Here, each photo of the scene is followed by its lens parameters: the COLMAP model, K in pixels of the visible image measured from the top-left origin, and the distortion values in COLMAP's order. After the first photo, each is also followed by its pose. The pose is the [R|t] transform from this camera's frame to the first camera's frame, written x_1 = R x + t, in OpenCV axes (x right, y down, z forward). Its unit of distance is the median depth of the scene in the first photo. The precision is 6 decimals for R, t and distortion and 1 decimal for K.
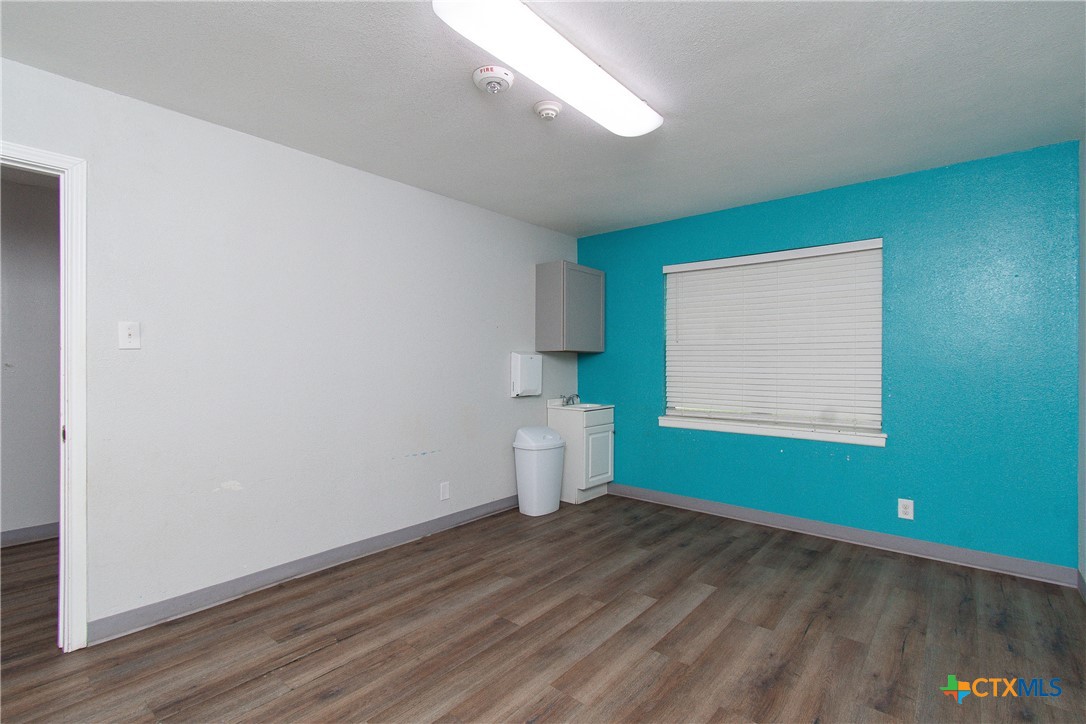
lens RADIAL K [[484.7, 0, 544.6], [0, 484.7, 374.7], [0, 0, 1]] dist [-0.001421, -0.000148]
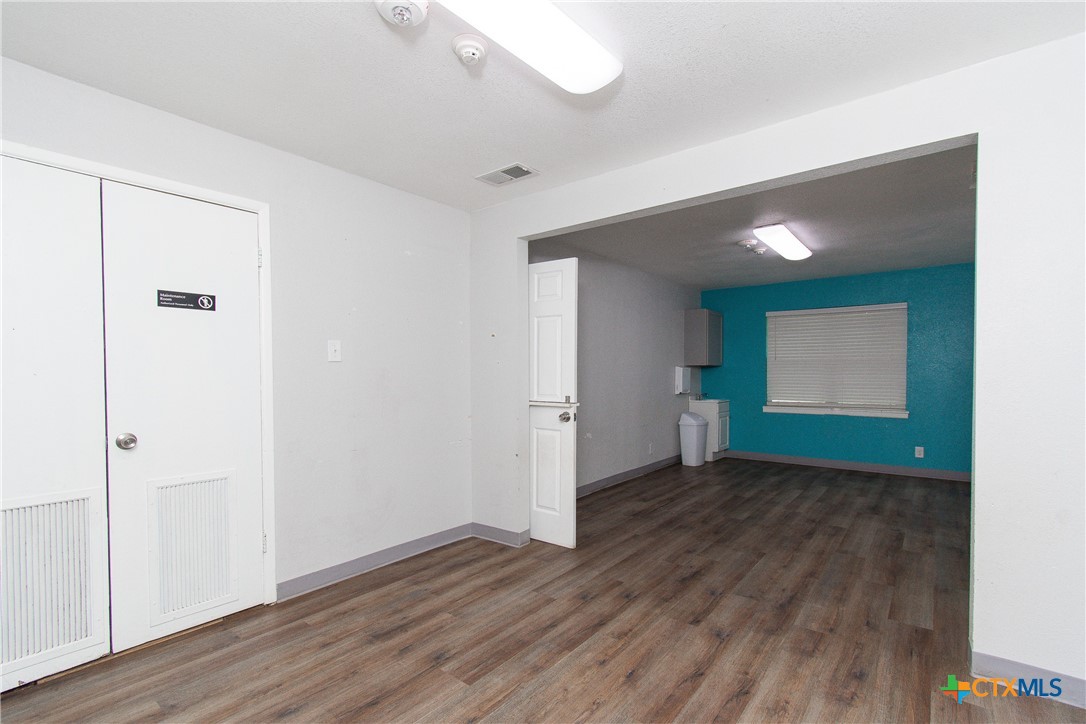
lens RADIAL K [[510.7, 0, 547.0], [0, 510.7, 390.5], [0, 0, 1]] dist [0.033018, -0.000134]
pose [[0.997139, -0.003007, 0.075534, -0.771198], [0.003060, 0.999995, -0.000585, 0.043216], [-0.075531, 0.000815, 0.997143, -0.813228]]
